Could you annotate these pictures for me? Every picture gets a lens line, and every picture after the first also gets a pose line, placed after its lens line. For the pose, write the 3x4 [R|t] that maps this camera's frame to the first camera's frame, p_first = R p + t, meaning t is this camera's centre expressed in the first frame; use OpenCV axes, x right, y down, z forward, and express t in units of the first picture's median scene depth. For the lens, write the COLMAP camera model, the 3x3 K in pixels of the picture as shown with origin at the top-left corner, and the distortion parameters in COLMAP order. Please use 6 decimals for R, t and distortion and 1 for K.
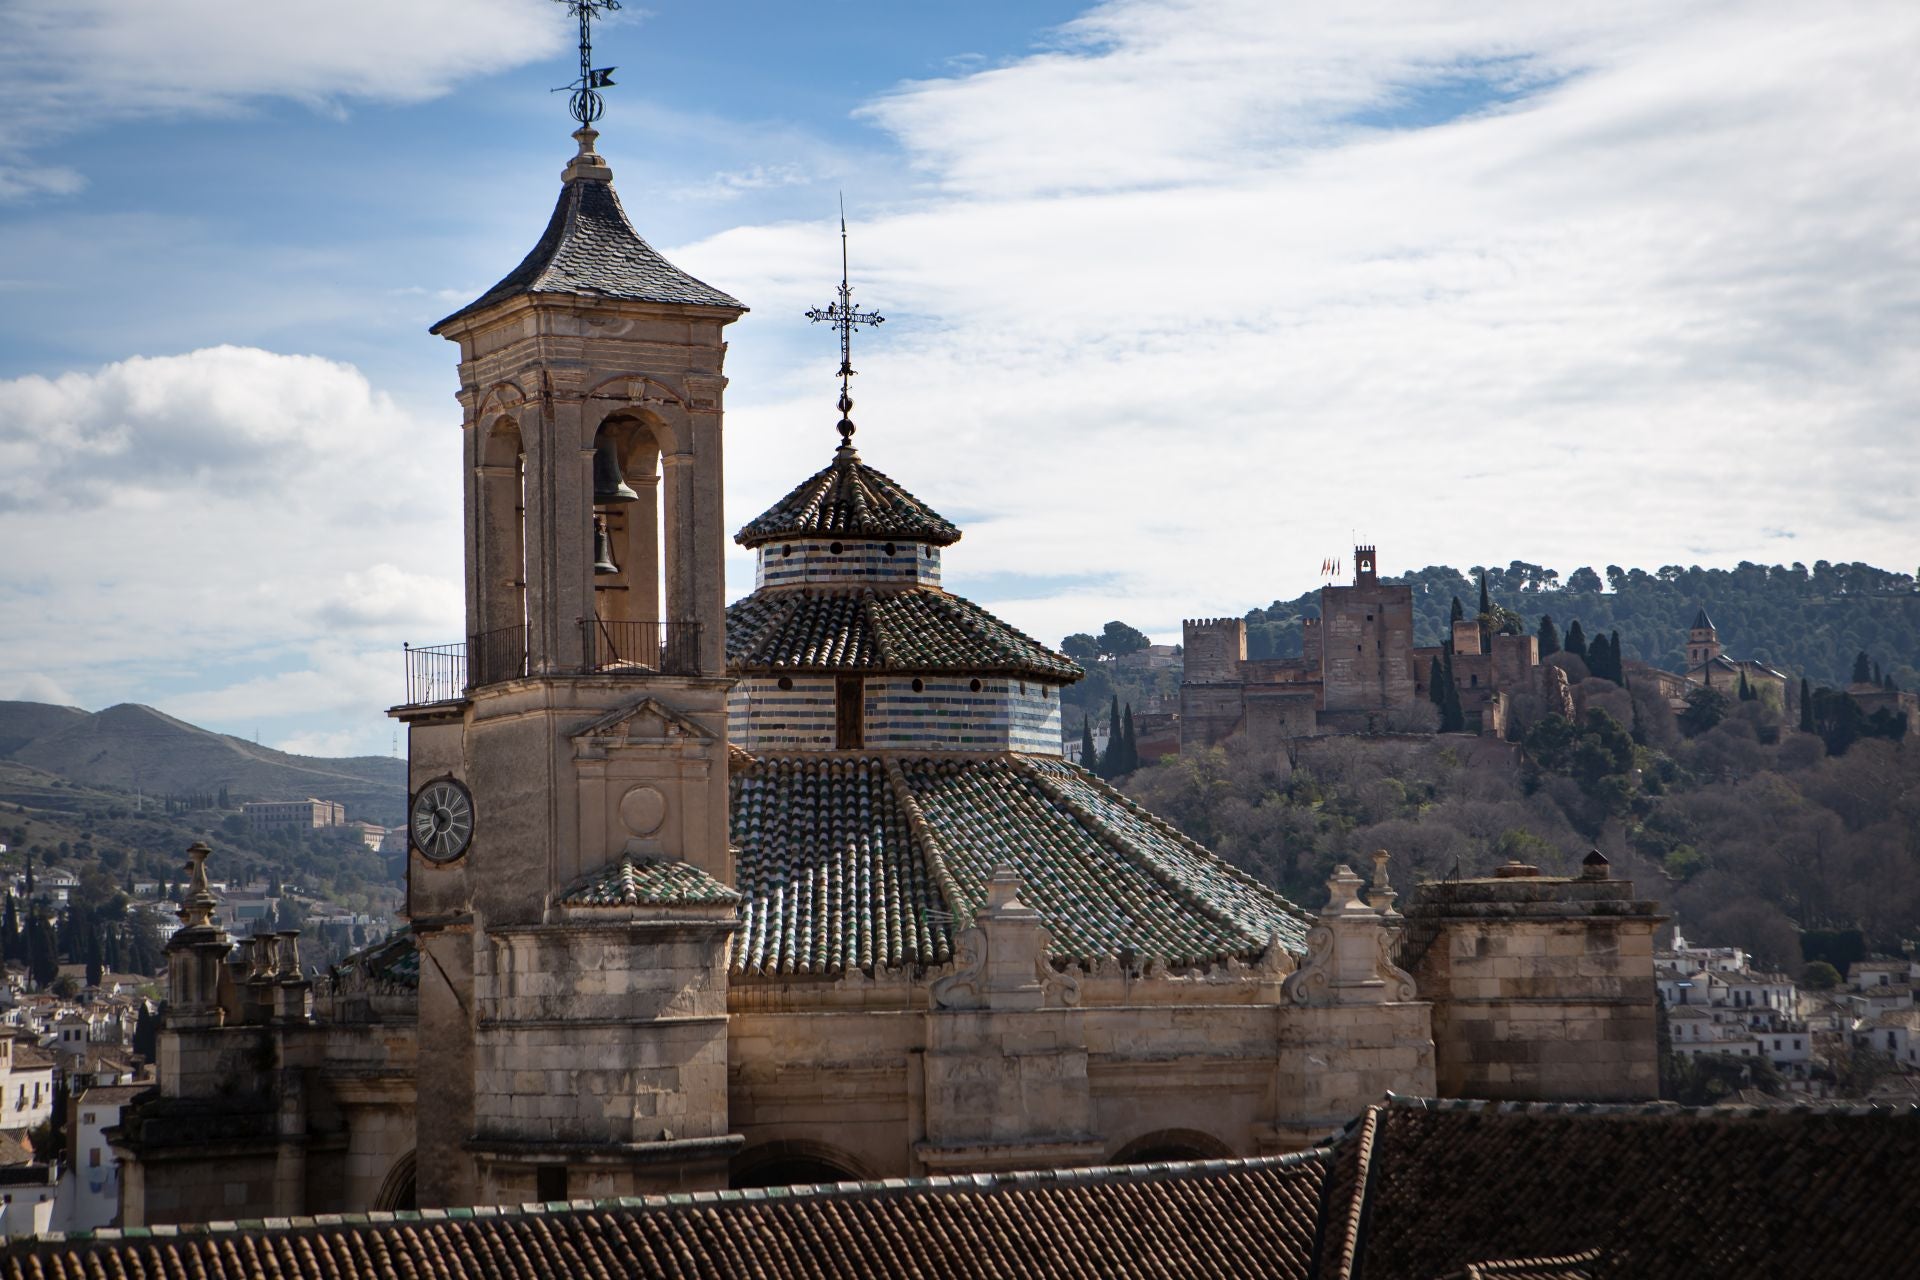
lens RADIAL K [[3638.7, 0, 963.2], [0, 3638.7, 634.9], [0, 0, 1]] dist [0.233581, -0.084456]
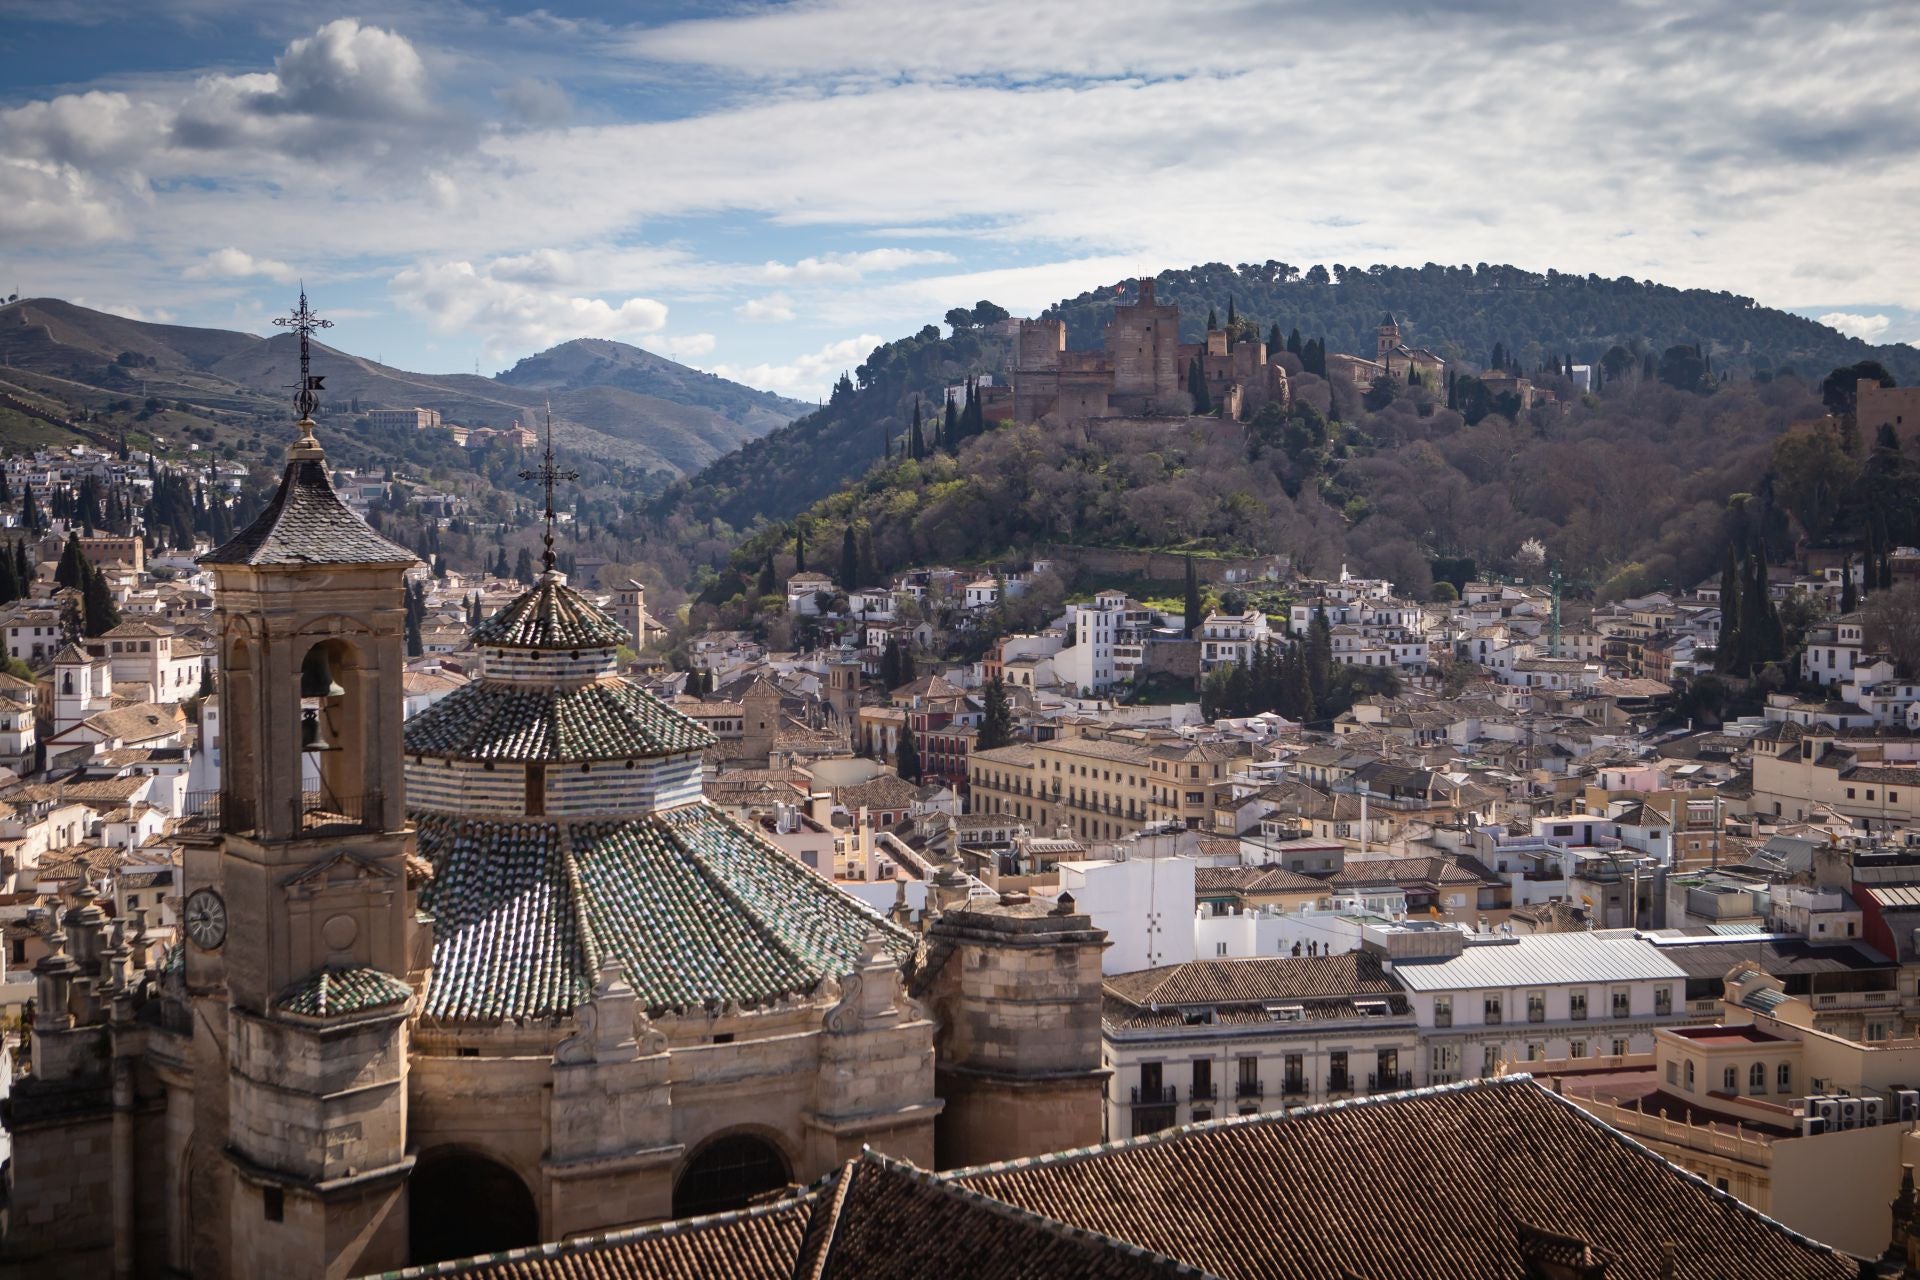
lens RADIAL K [[2570.6, 0, 971.5], [0, 2570.6, 621.3], [0, 0, 1]] dist [0.014852, 0.064274]
pose [[0.999445, 0.015321, 0.029578, 0.105652], [-0.019221, 0.990463, 0.136433, -0.180140], [-0.027206, -0.136925, 0.990208, 0.034742]]
